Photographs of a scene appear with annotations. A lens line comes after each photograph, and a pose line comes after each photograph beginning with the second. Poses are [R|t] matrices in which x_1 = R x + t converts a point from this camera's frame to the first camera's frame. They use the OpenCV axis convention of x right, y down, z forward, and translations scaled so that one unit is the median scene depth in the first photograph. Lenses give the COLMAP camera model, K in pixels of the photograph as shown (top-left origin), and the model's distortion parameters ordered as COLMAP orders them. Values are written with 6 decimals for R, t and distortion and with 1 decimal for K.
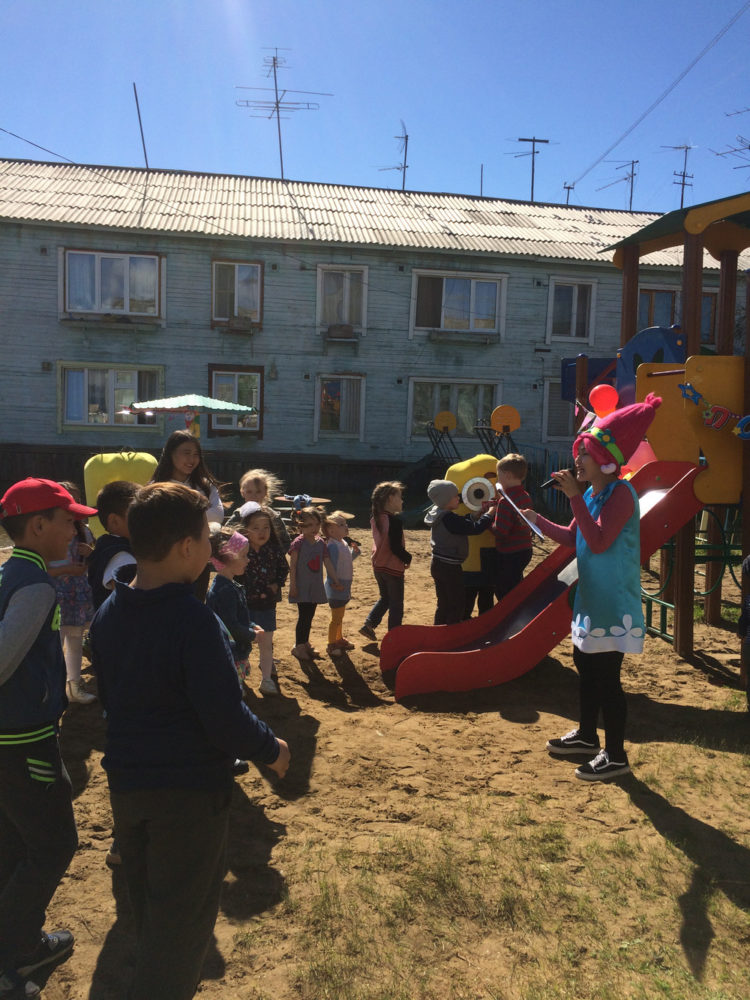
lens RADIAL K [[844.1, 0, 375.0], [0, 844.1, 500.0], [0, 0, 1]] dist [-0.003722, -0.010673]
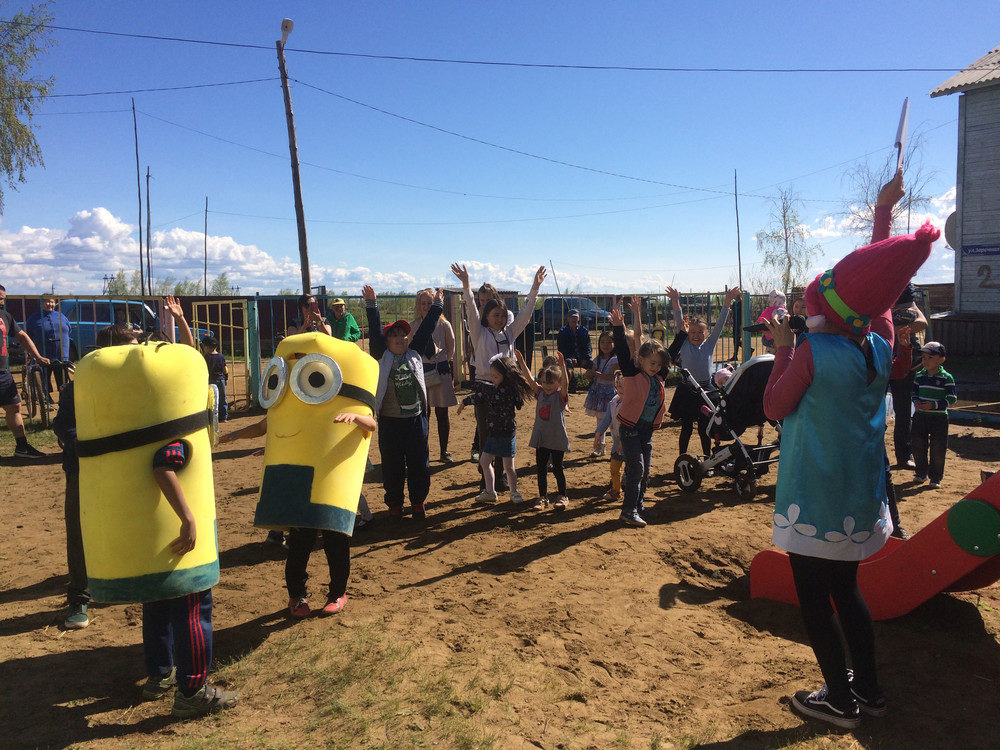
lens RADIAL K [[844.1, 0, 500.0], [0, 844.1, 375.0], [0, 0, 1]] dist [-0.003722, -0.010673]
pose [[0.388290, 0.036356, -0.920820, 0.748318], [-0.050766, 0.998548, 0.018018, 0.012752], [0.920138, 0.039750, 0.389572, 0.467123]]
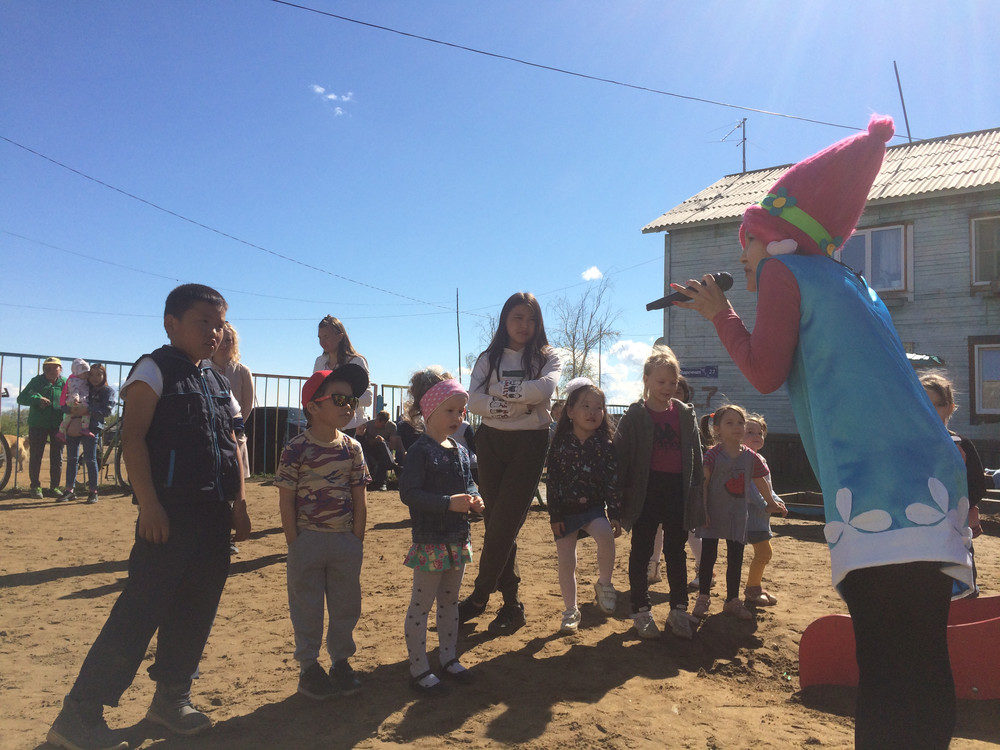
lens RADIAL K [[844.1, 0, 500.0], [0, 844.1, 375.0], [0, 0, 1]] dist [-0.003722, -0.010673]
pose [[0.689344, -0.066276, -0.721396, 0.357950], [-0.060708, 0.987019, -0.148691, 0.126216], [0.721886, 0.146294, 0.676372, 0.423519]]
